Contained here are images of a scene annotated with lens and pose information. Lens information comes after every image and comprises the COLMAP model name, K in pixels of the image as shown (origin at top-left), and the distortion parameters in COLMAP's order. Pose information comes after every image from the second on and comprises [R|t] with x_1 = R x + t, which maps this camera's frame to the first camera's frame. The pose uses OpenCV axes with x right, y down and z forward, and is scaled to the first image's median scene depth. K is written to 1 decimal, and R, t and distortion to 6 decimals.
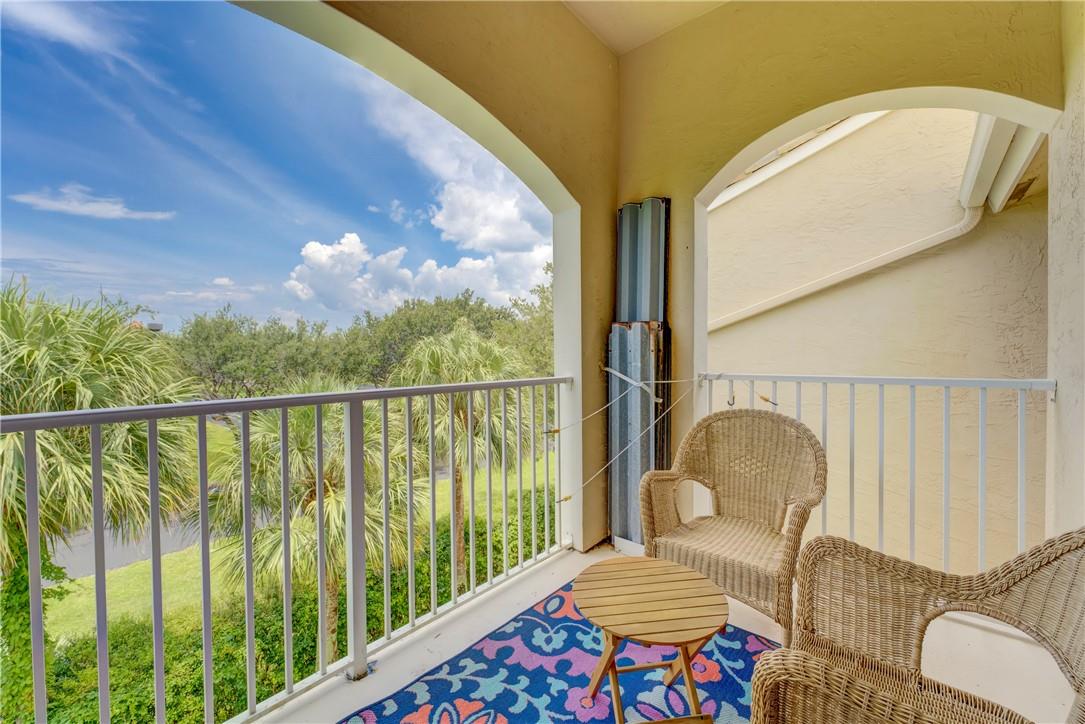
lens RADIAL K [[441.0, 0, 541.9], [0, 441.0, 363.0], [0, 0, 1]] dist [-0.000354, 0.000077]
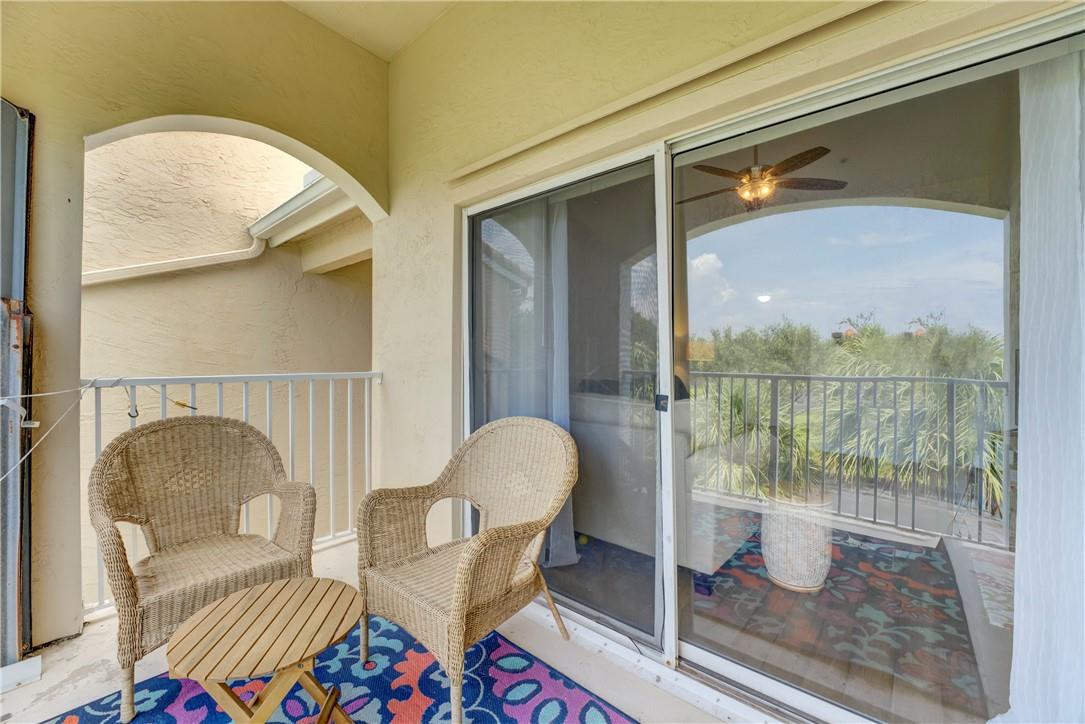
lens RADIAL K [[441.0, 0, 541.0], [0, 441.0, 359.9], [0, 0, 1]] dist [-0.000354, 0.000077]
pose [[0.018015, -0.004022, 0.999830, -0.391744], [0.011963, 0.999921, 0.003806, -0.003128], [-0.999766, 0.011892, 0.018062, 0.267057]]
